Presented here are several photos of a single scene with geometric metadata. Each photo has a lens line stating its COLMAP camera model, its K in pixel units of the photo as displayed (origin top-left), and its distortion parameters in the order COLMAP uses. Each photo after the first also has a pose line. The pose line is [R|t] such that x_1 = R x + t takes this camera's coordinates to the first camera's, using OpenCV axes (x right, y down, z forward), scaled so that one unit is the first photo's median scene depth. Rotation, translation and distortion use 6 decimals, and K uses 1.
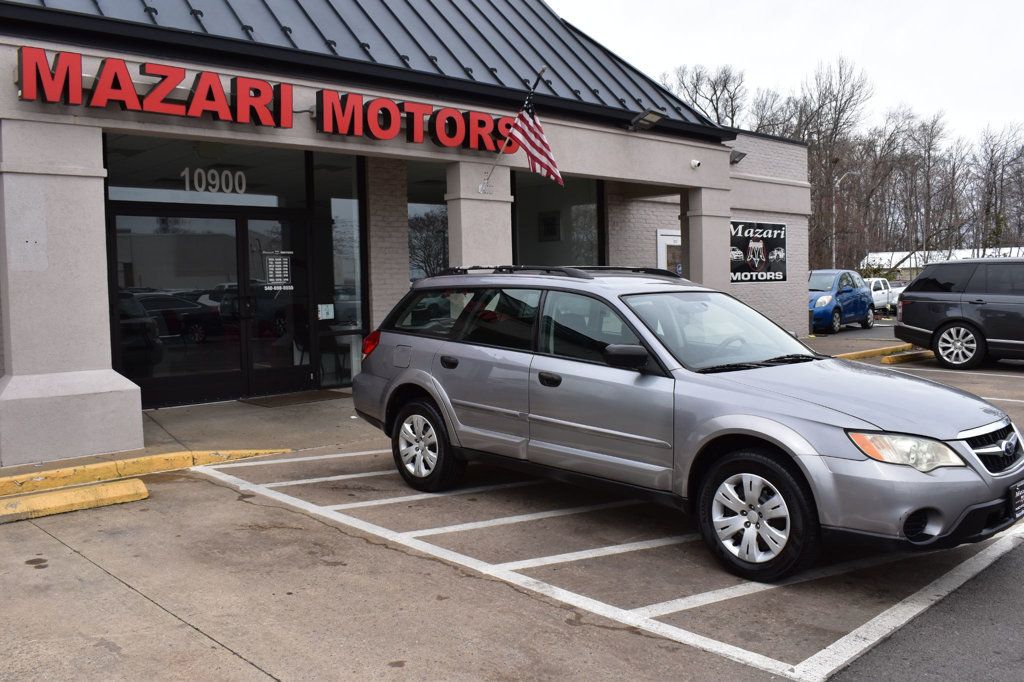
lens RADIAL K [[924.8, 0, 515.3], [0, 924.8, 325.9], [0, 0, 1]] dist [-0.082424, -0.001290]
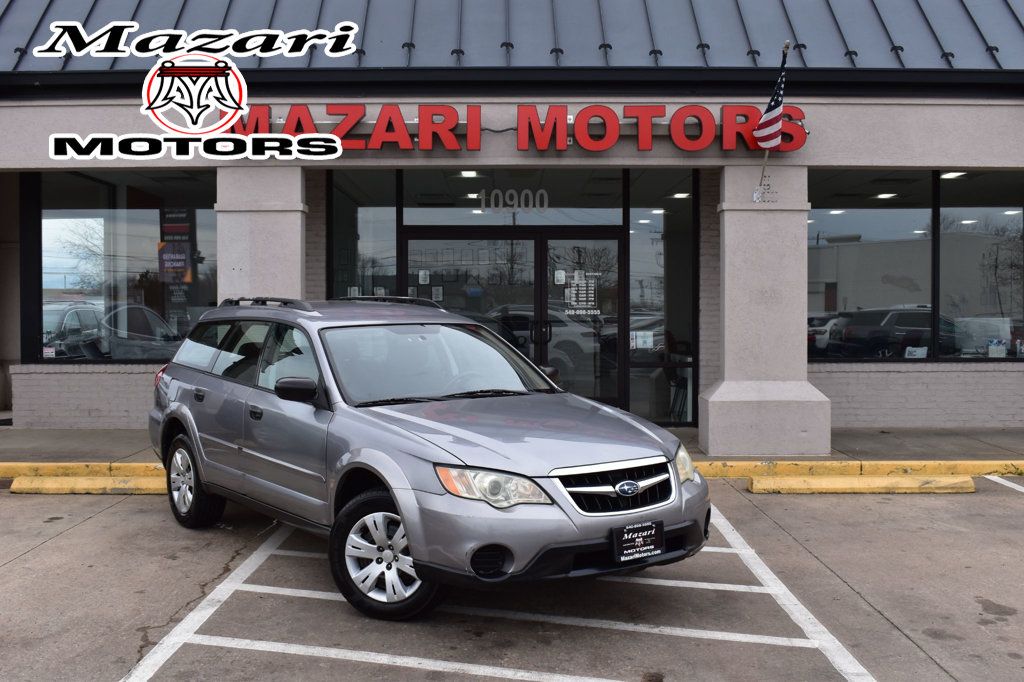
lens RADIAL K [[1134.8, 0, 505.0], [0, 1134.8, 338.1], [0, 0, 1]] dist [-0.065023, 0.000000]
pose [[0.713218, 0.037392, -0.699945, 0.934676], [-0.045771, 0.998929, 0.006725, -0.036907], [0.699447, 0.027241, 0.714165, 0.244008]]
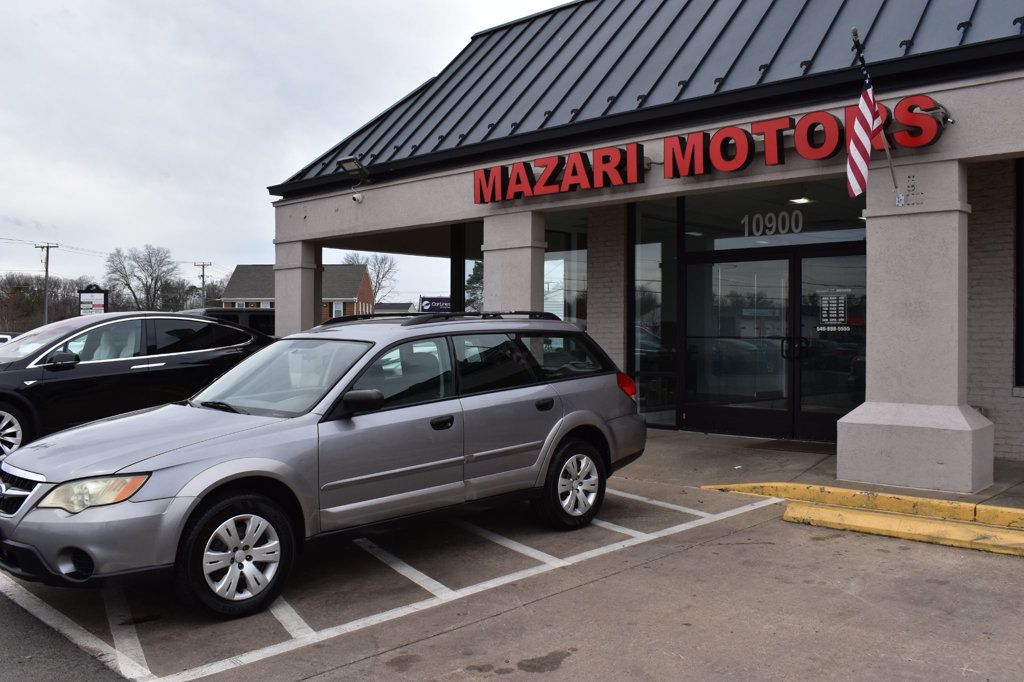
lens RADIAL K [[924.8, 0, 498.0], [0, 924.8, 329.1], [0, 0, 1]] dist [-0.082424, -0.001290]
pose [[0.011200, 0.018061, -0.999774, 1.271731], [-0.045444, 0.998813, 0.017534, -0.079380], [0.998904, 0.045238, 0.012008, 1.237884]]
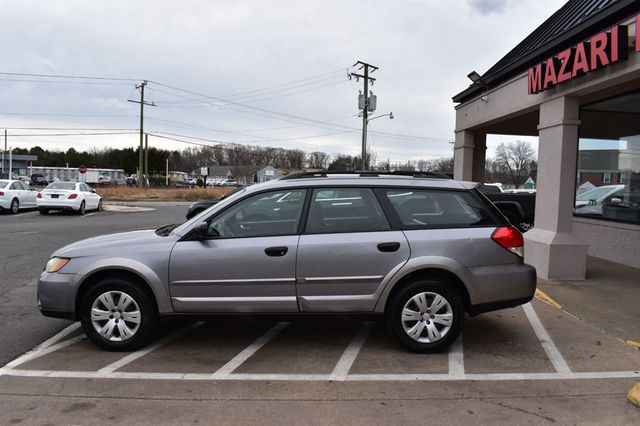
lens RADIAL K [[495.8, 0, 314.5], [0, 495.8, 214.6], [0, 0, 1]] dist [-0.092219, 0.004950]
pose [[-0.697099, 0.049874, -0.715238, 0.742558], [-0.043241, 0.992837, 0.111376, -0.095624], [0.715670, 0.108567, -0.689949, 1.741887]]
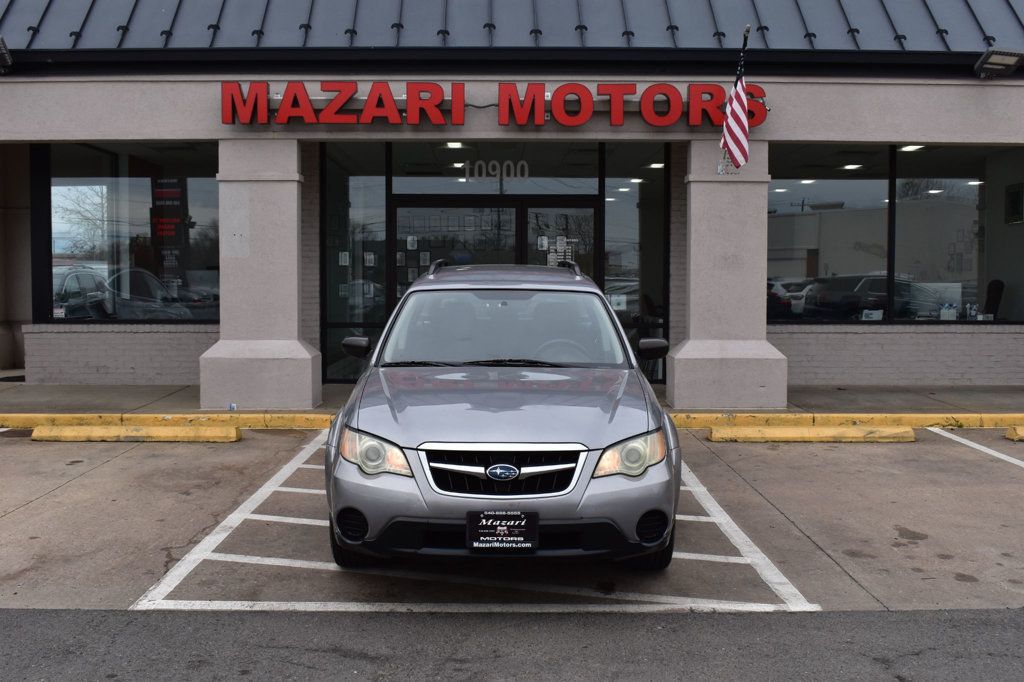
lens RADIAL K [[1134.8, 0, 504.9], [0, 1134.8, 334.3], [0, 0, 1]] dist [-0.065023, 0.000000]
pose [[0.720286, 0.058100, -0.691240, 1.045089], [-0.048662, 0.998263, 0.033199, -0.031386], [0.691968, 0.009724, 0.721862, 0.147910]]
